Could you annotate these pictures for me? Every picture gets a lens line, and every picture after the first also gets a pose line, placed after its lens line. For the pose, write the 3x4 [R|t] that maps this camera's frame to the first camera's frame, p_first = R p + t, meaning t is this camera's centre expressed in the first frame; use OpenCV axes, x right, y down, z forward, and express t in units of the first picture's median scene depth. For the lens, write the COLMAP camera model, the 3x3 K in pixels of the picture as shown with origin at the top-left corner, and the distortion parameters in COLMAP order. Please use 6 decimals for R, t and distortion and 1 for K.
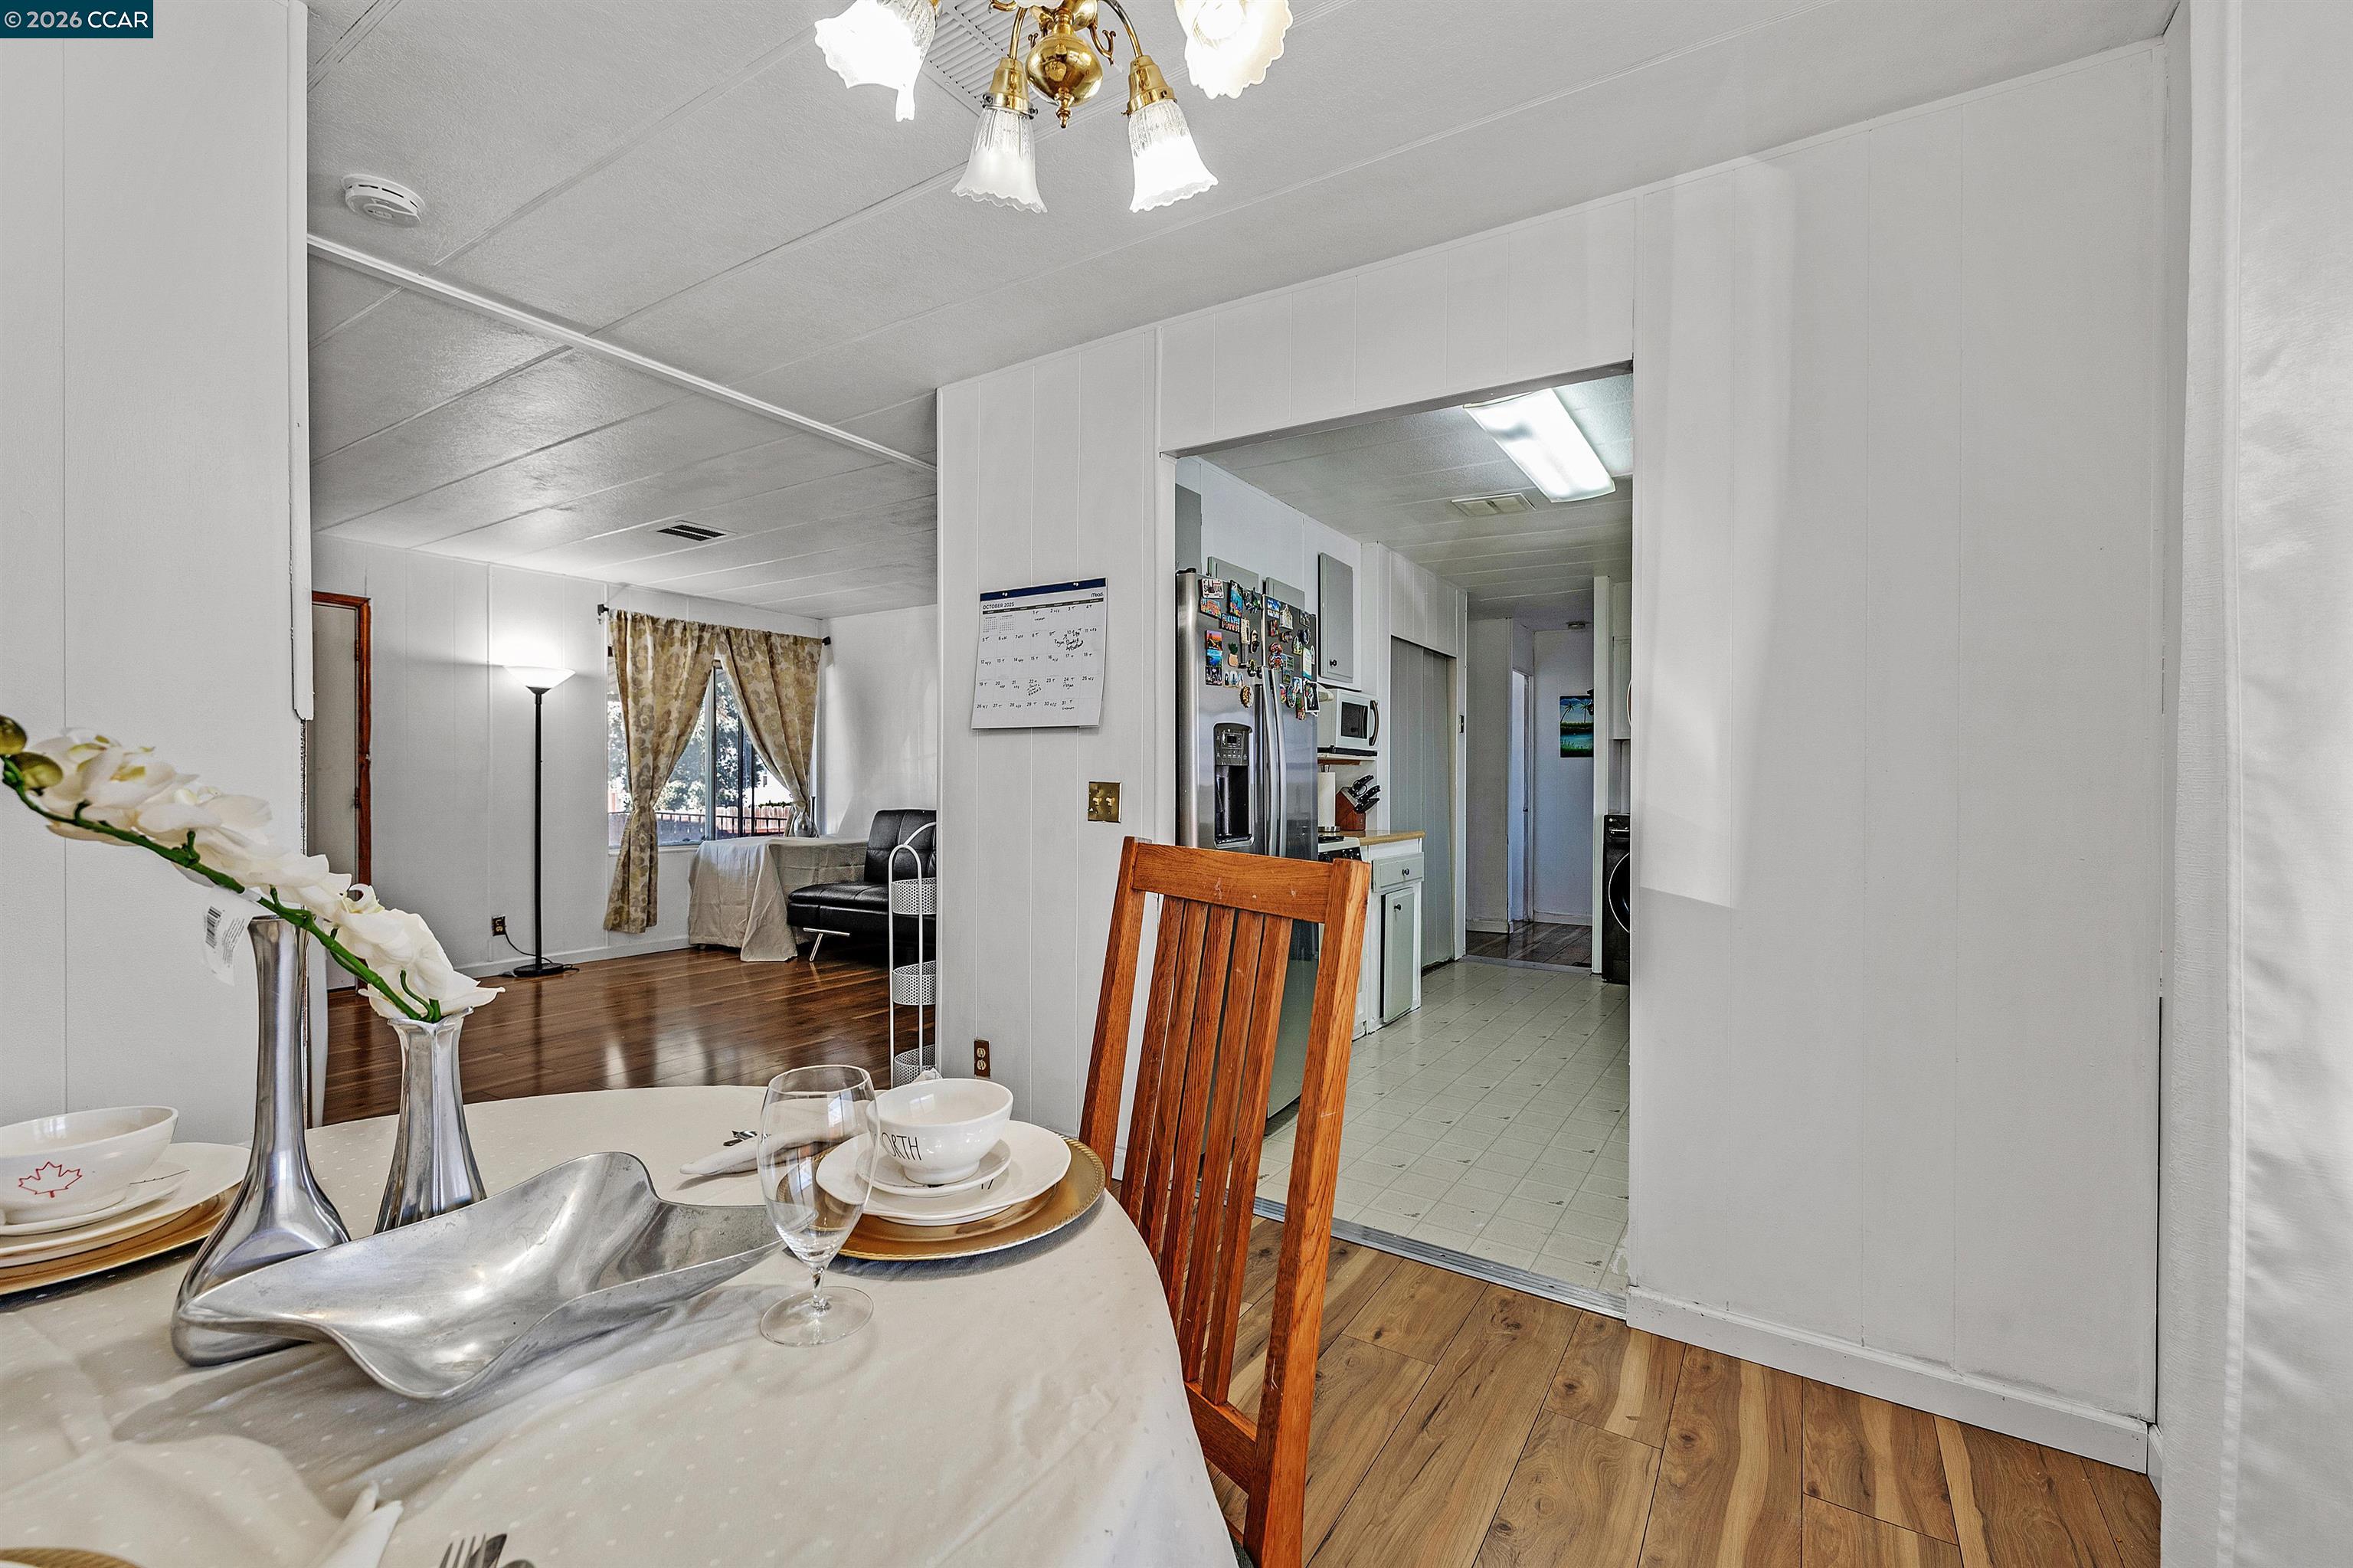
lens RADIAL K [[985.7, 0, 1182.2], [0, 985.7, 787.5], [0, 0, 1]] dist [-0.000210, 0.000404]
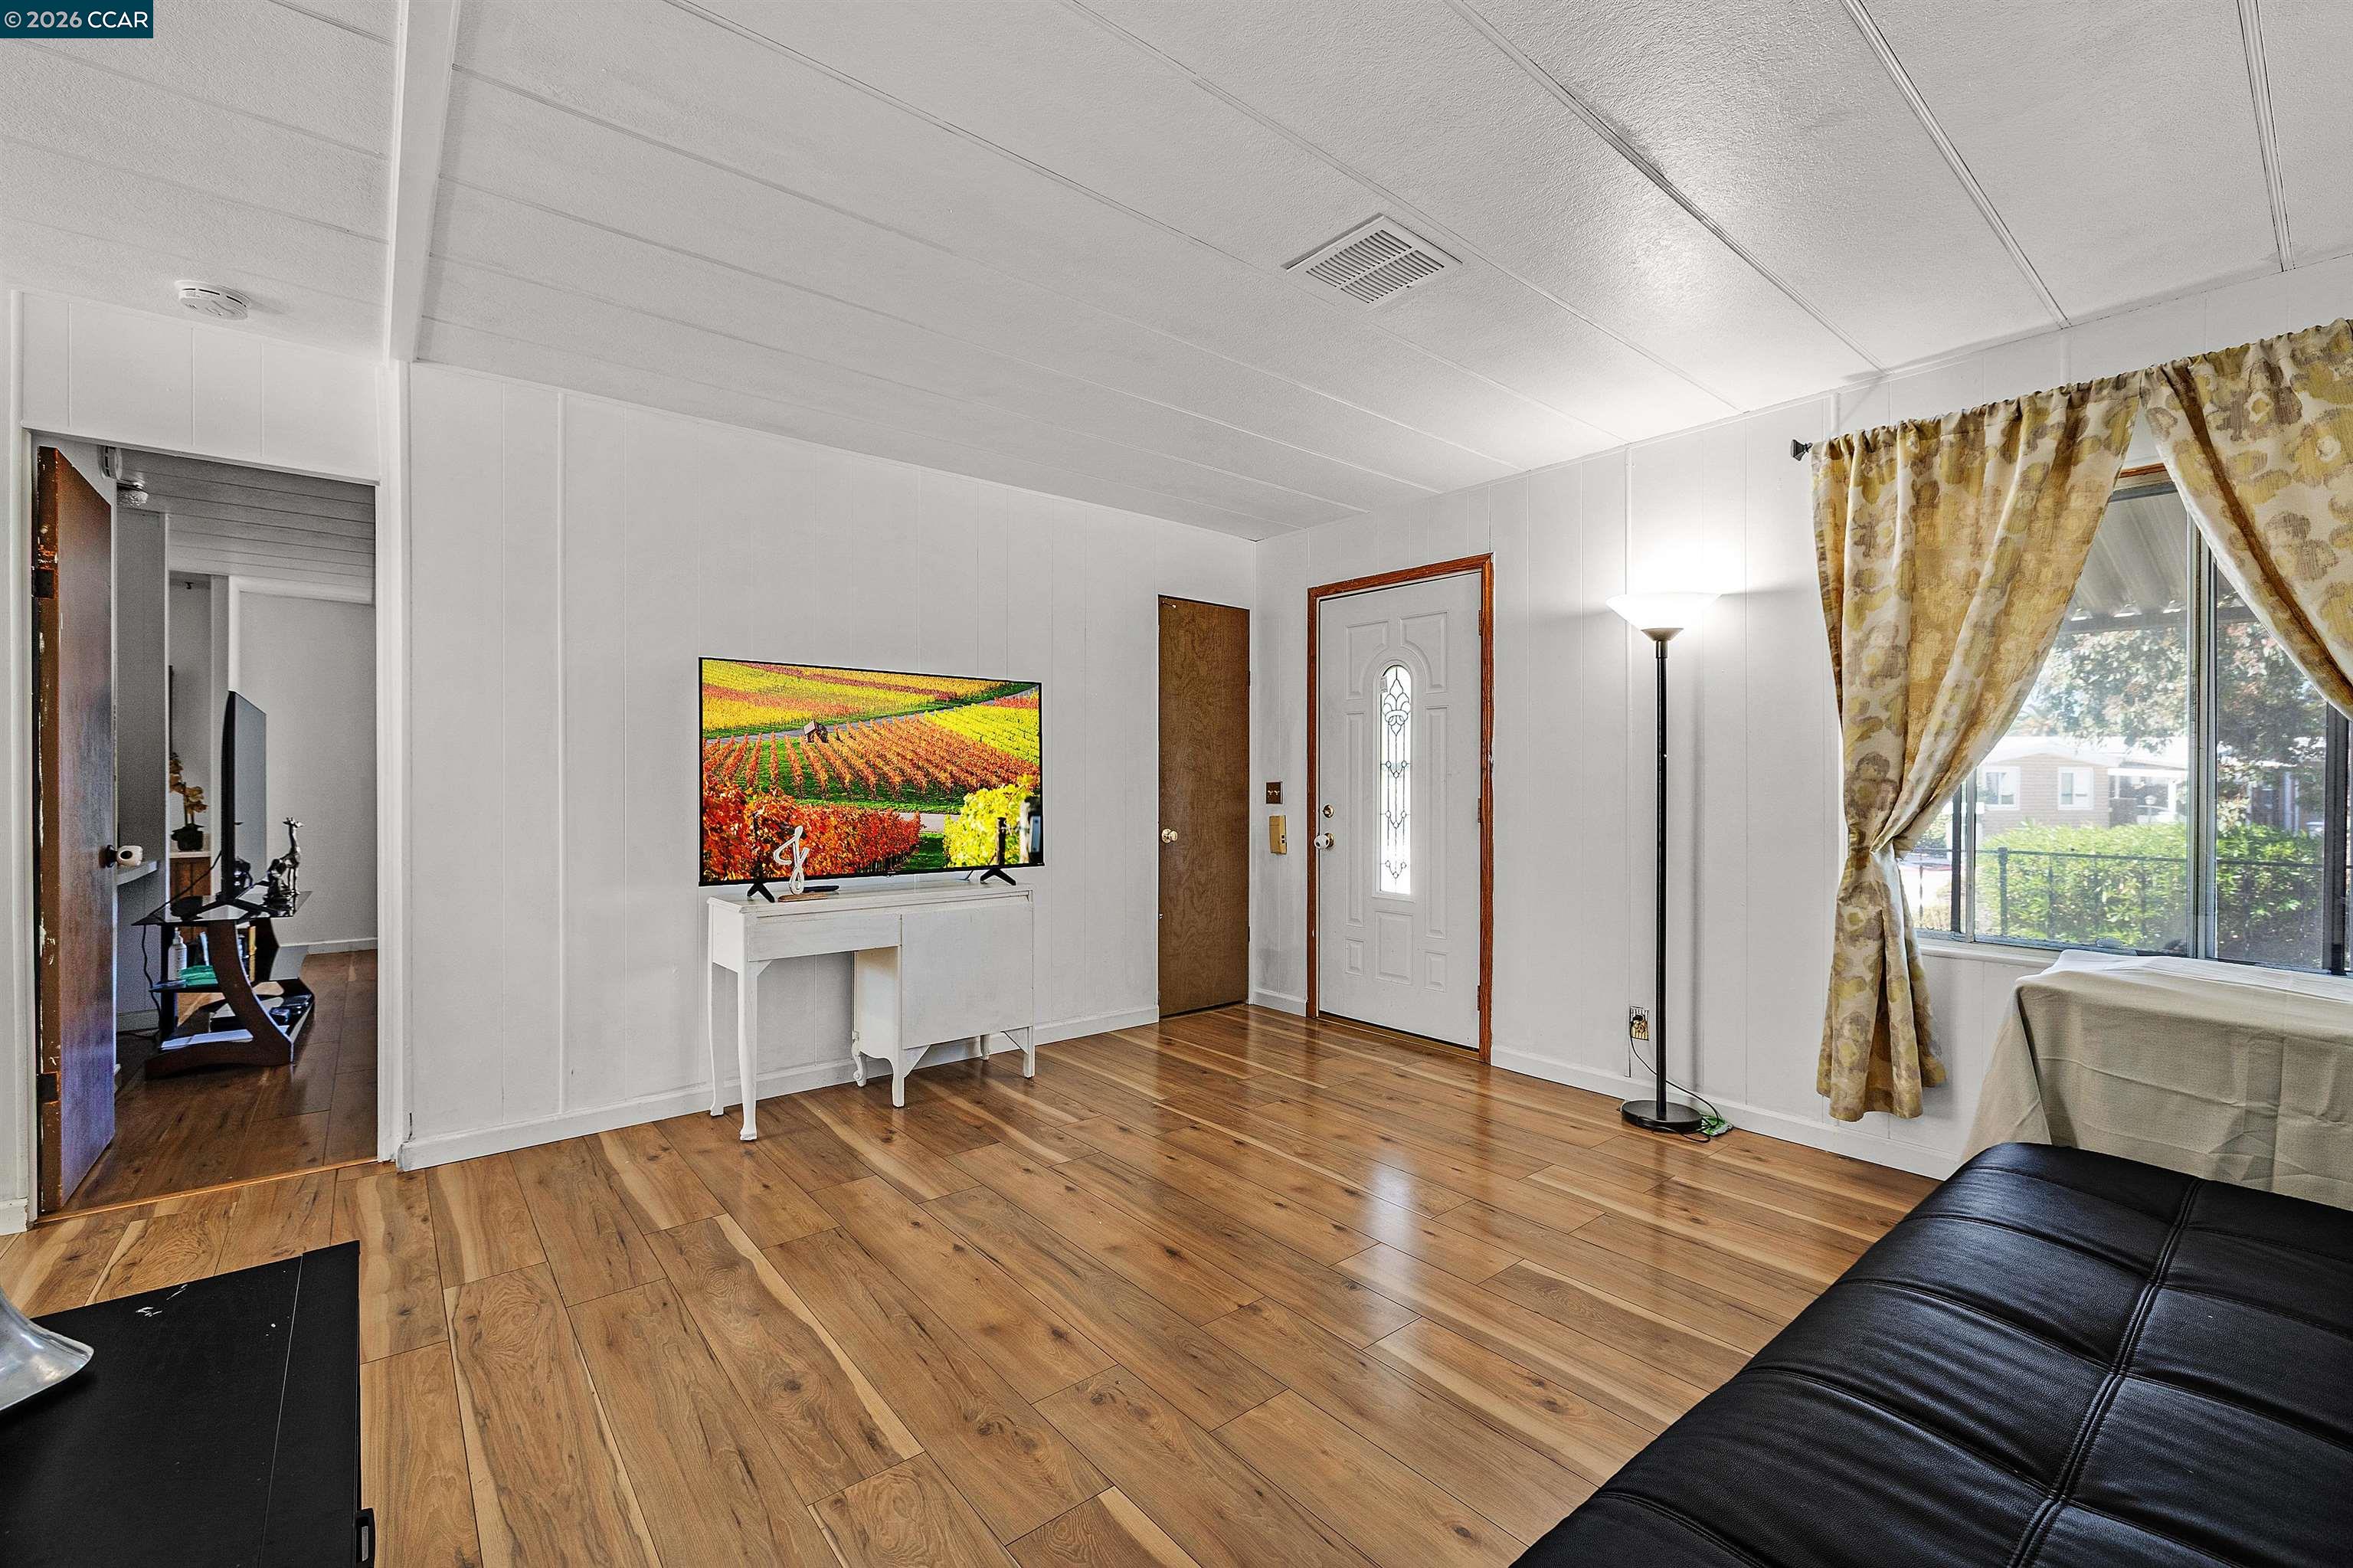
lens RADIAL K [[985.7, 0, 1181.9], [0, 985.7, 790.6], [0, 0, 1]] dist [-0.000210, 0.000404]
pose [[-0.306942, 0.003195, -0.951723, -0.012202], [-0.011163, 0.999913, 0.006957, -0.006723], [0.951663, 0.012760, -0.306880, 0.827871]]
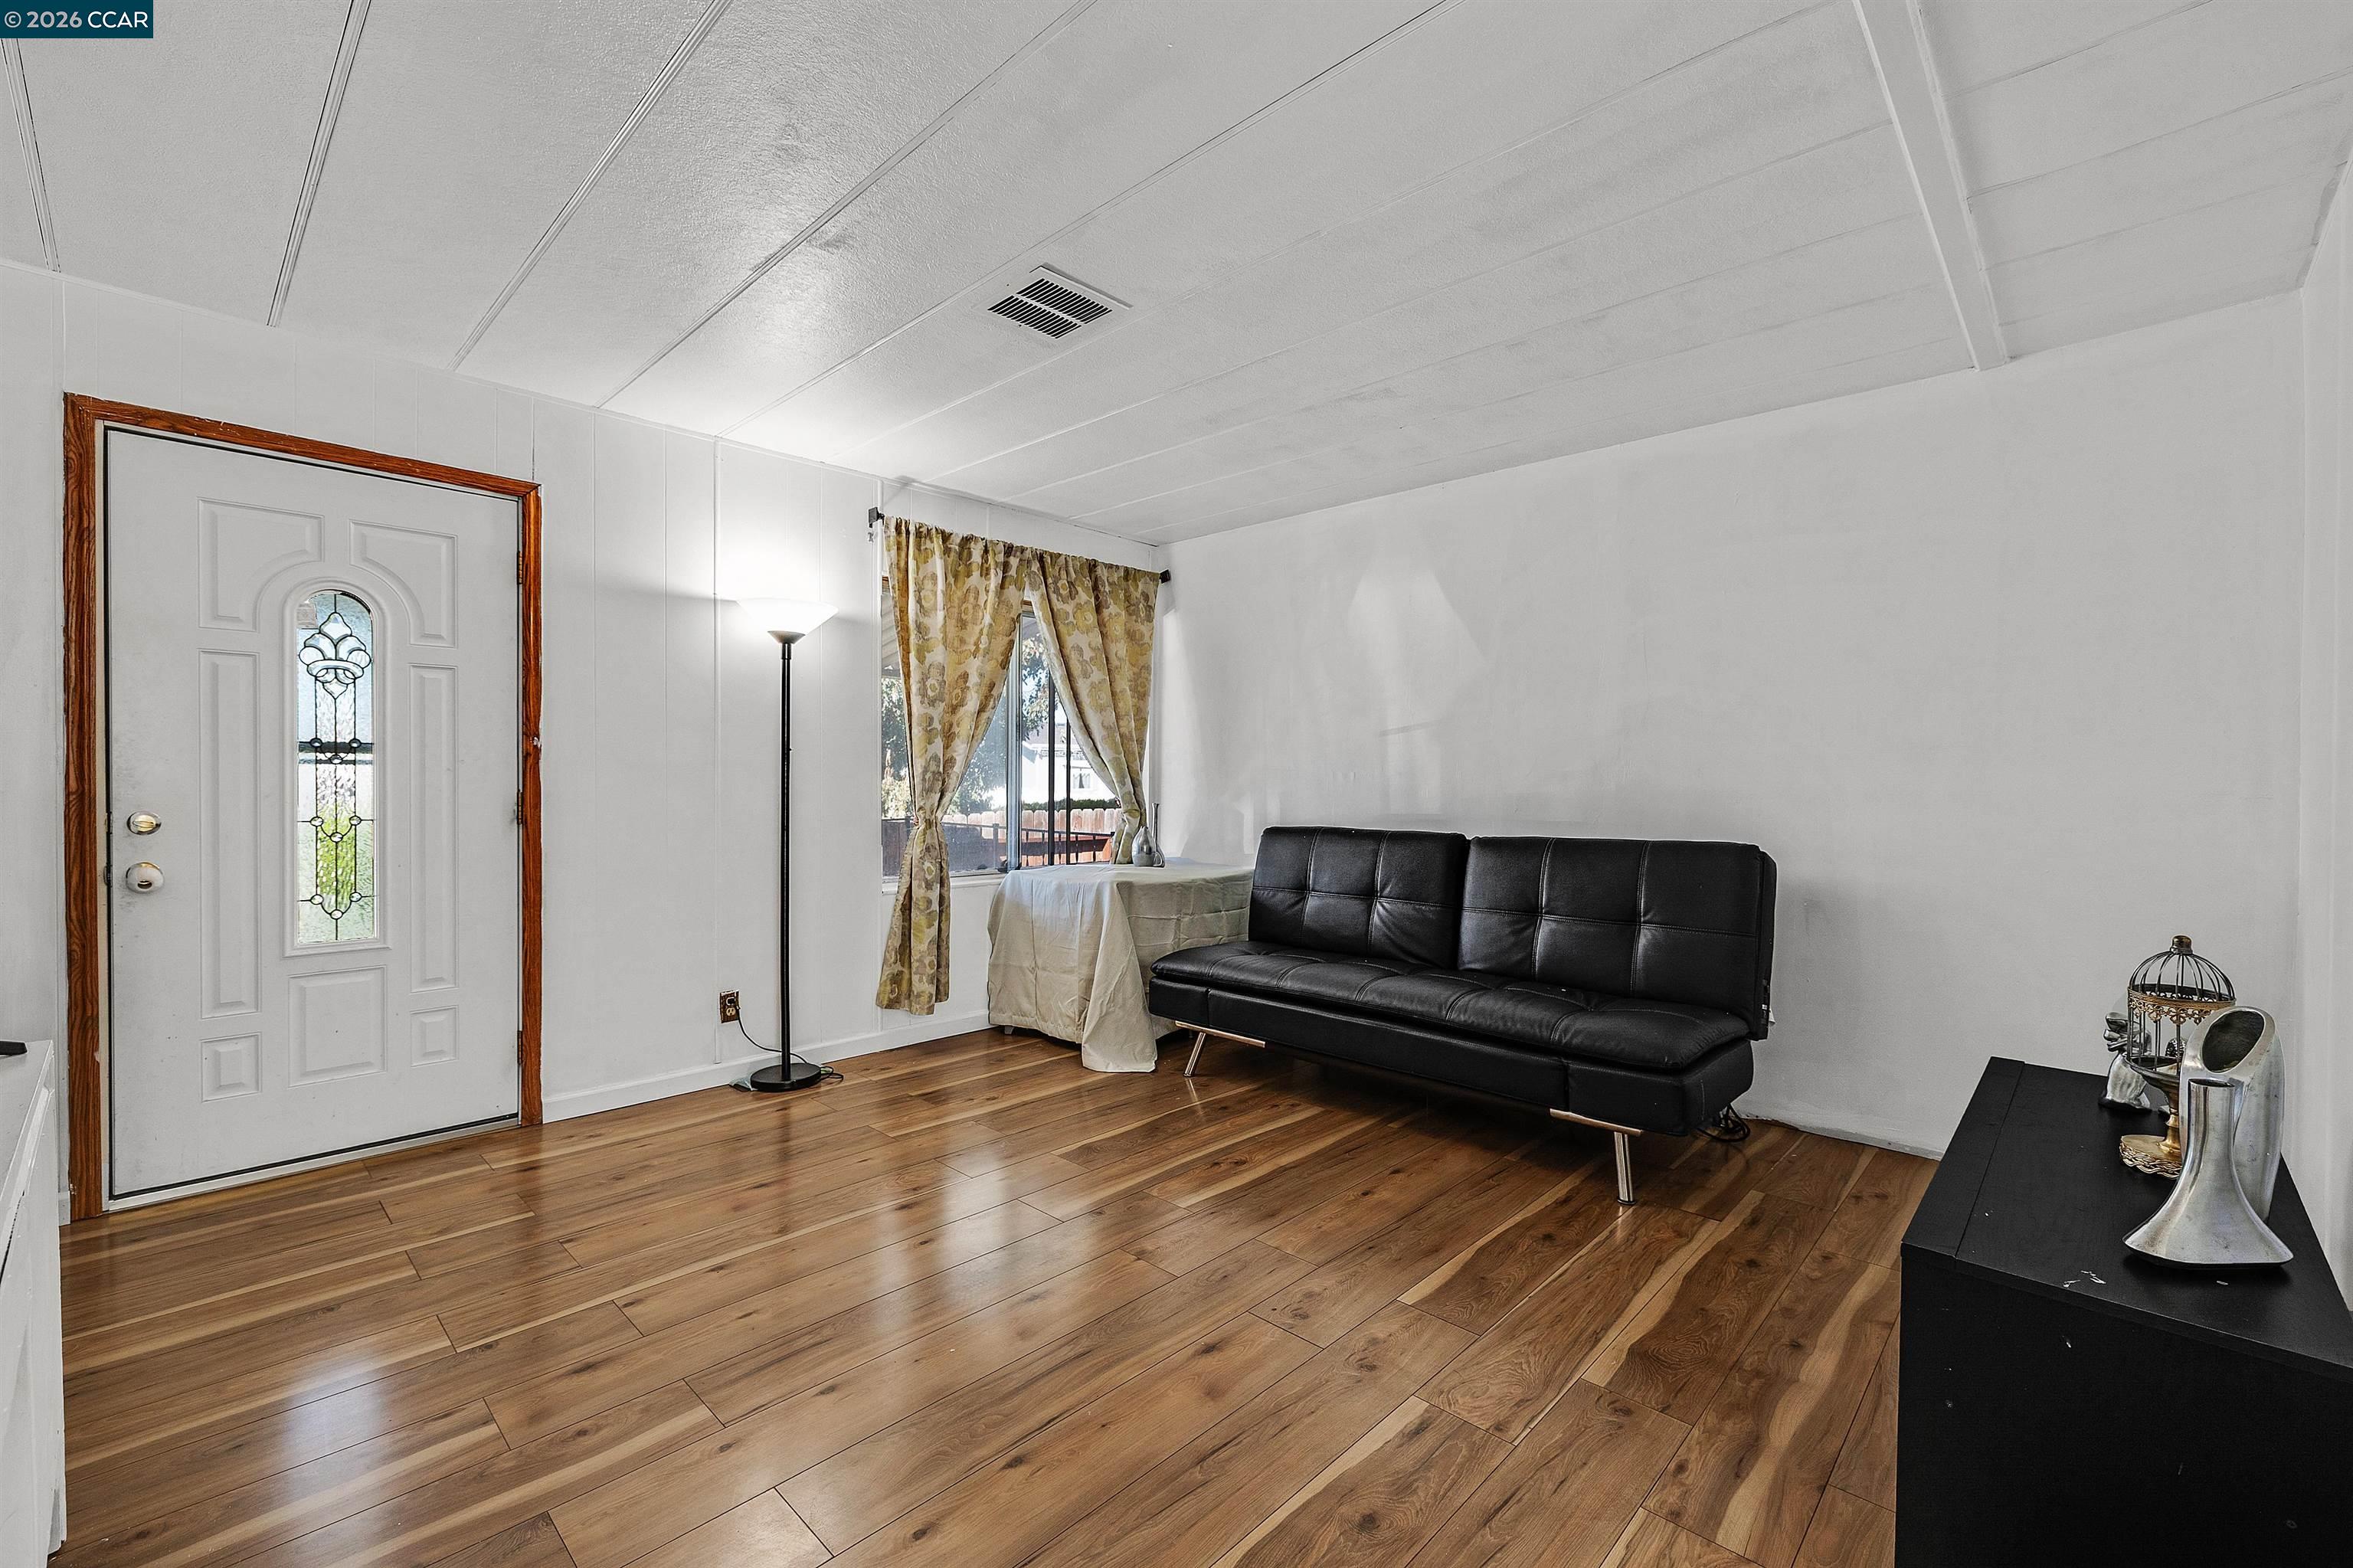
lens RADIAL K [[985.7, 0, 1184.7], [0, 985.7, 786.2], [0, 0, 1]] dist [-0.000210, 0.000404]
pose [[0.981104, 0.003896, -0.193440, -0.253126], [-0.003428, 0.999990, 0.002754, -0.004888], [0.193449, -0.002038, 0.981108, 0.388026]]
